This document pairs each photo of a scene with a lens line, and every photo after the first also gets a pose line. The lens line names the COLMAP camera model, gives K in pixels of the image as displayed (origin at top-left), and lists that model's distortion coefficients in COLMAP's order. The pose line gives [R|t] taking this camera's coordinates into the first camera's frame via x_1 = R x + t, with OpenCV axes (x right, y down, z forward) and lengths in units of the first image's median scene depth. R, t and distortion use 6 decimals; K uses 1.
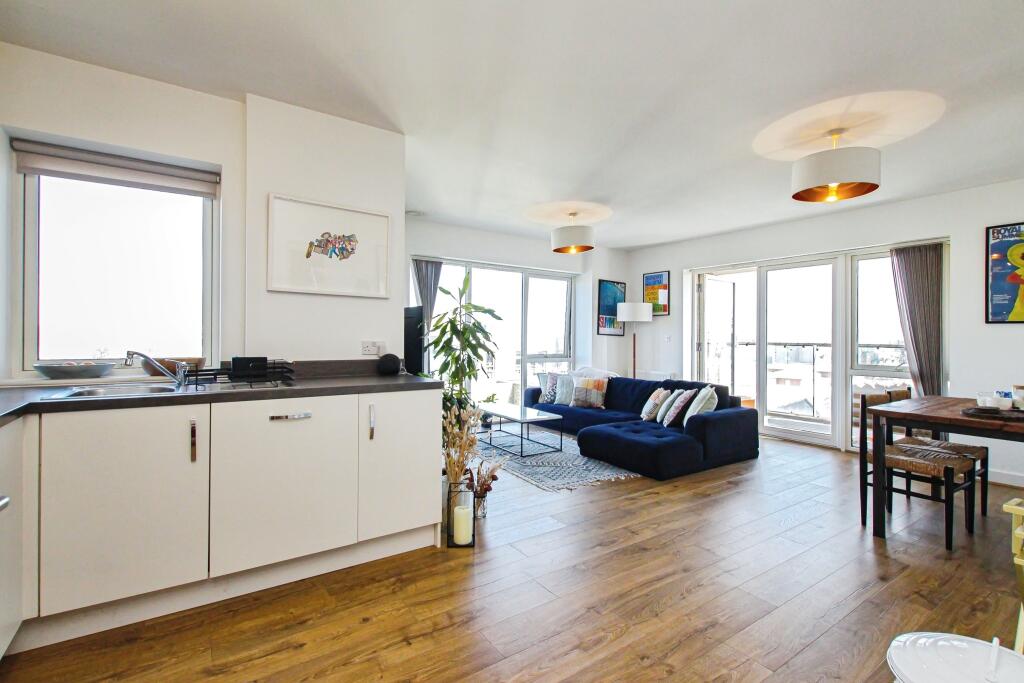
lens RADIAL K [[465.6, 0, 514.5], [0, 465.6, 341.7], [0, 0, 1]] dist [0.002131, 0.000253]
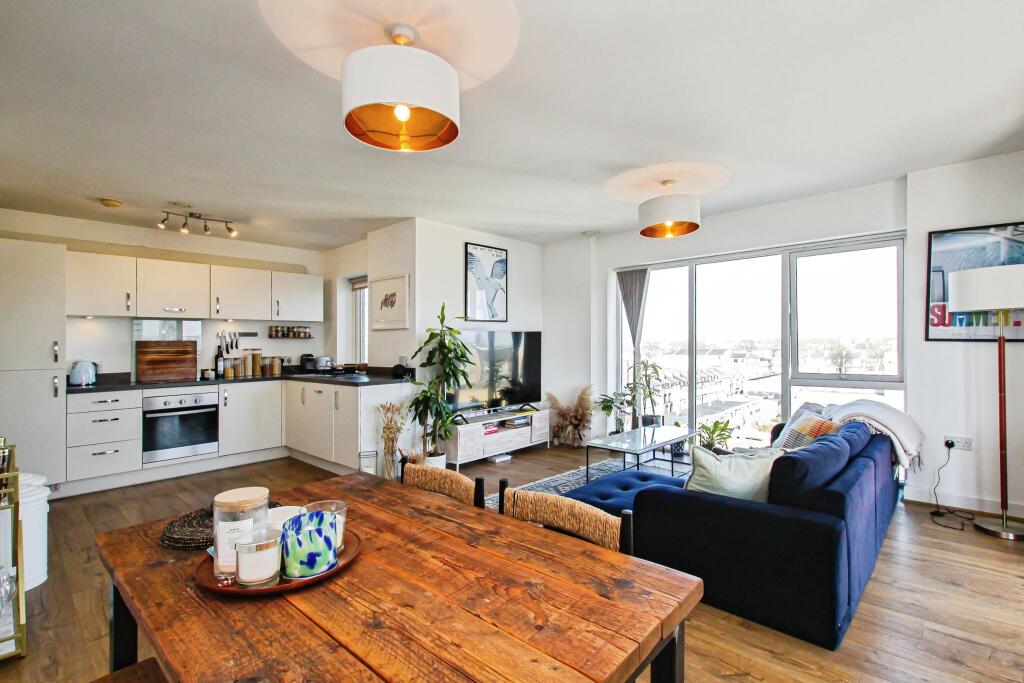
lens RADIAL K [[465.6, 0, 513.8], [0, 465.6, 343.7], [0, 0, 1]] dist [0.002131, 0.000253]
pose [[0.229968, -0.014246, -0.973094, 0.699132], [0.007565, 0.999889, -0.012851, -0.010169], [0.973169, -0.004407, 0.230050, 0.525917]]
